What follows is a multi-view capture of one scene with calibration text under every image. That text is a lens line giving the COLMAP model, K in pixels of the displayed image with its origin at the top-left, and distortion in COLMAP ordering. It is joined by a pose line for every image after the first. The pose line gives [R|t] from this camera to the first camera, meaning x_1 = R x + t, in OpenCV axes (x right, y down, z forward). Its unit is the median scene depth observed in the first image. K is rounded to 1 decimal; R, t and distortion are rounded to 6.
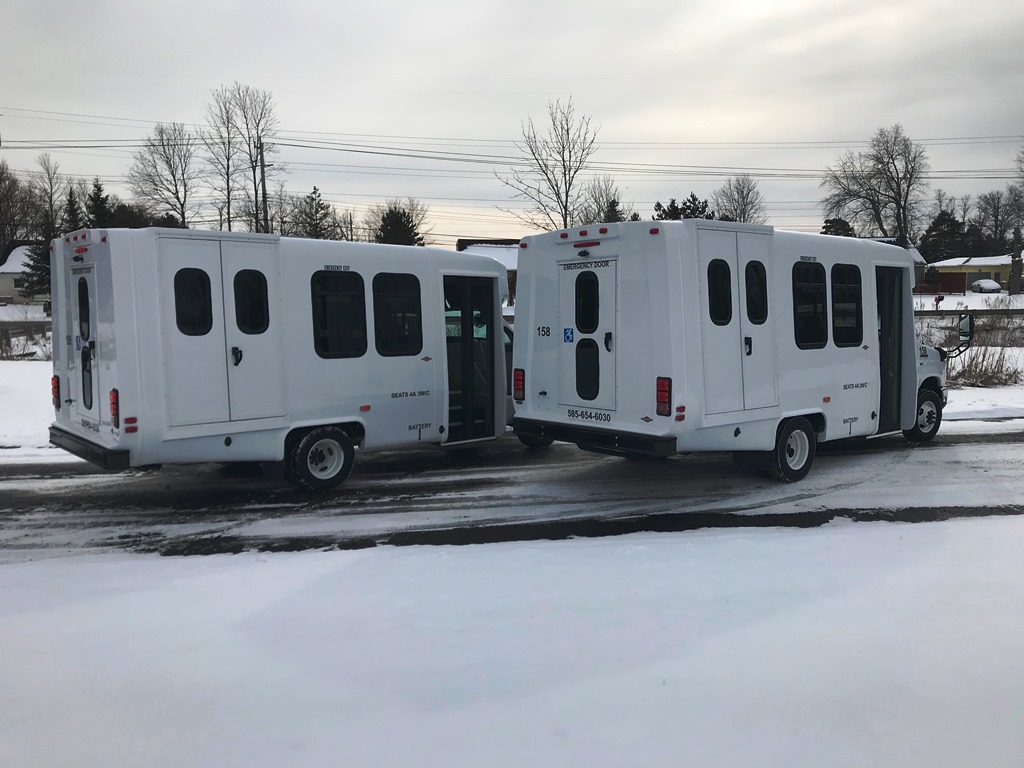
lens RADIAL K [[845.8, 0, 512.0], [0, 845.8, 384.0], [0, 0, 1]] dist [0.008444, -0.000686]
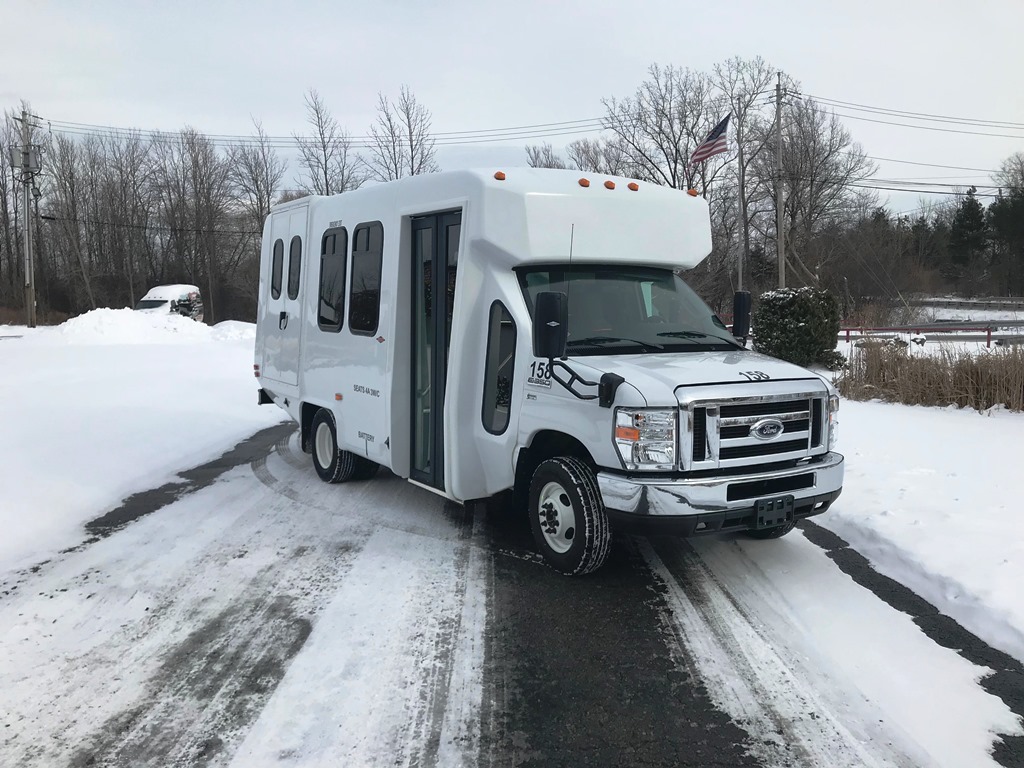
lens RADIAL K [[845.8, 0, 512.0], [0, 845.8, 384.0], [0, 0, 1]] dist [0.008444, -0.000686]
pose [[-0.100441, 0.105086, -0.989378, 1.100395], [-0.095915, 0.988752, 0.114757, -0.097299], [0.990309, 0.106422, -0.089232, 1.182009]]
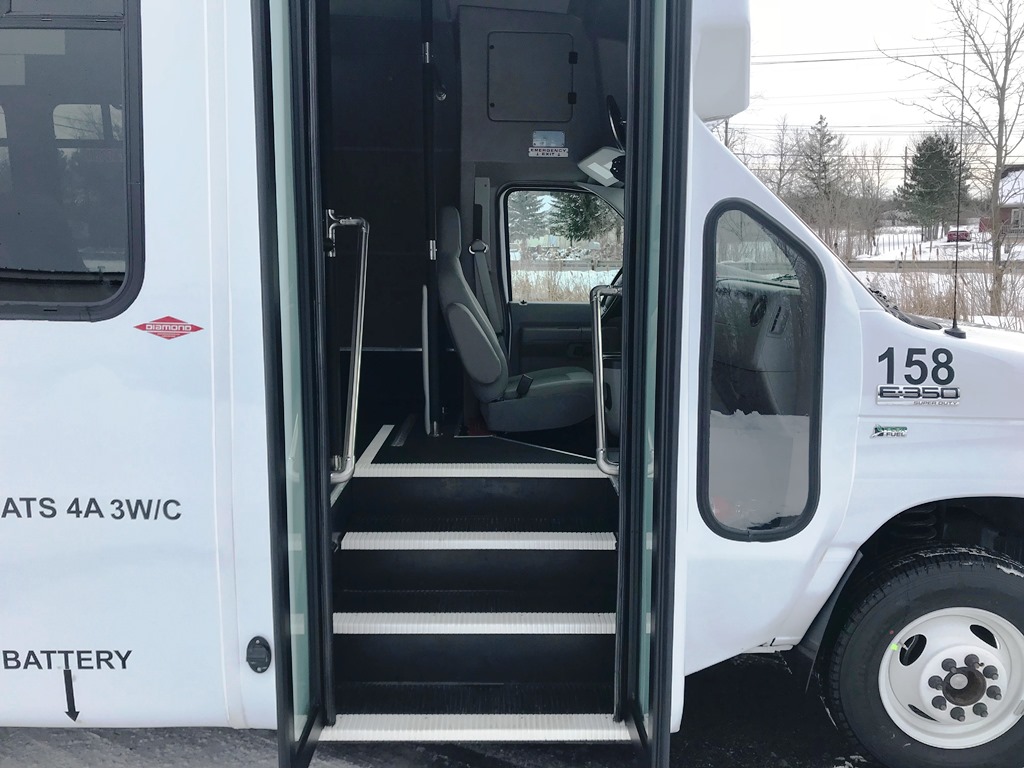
lens RADIAL K [[839.8, 0, 512.0], [0, 839.8, 384.0], [0, 0, 1]] dist [0.070837, -0.084673]
pose [[0.791693, 0.099704, -0.602729, 0.613342], [-0.065081, 0.994743, 0.079067, -0.051887], [0.607443, -0.023371, 0.794019, 0.896197]]
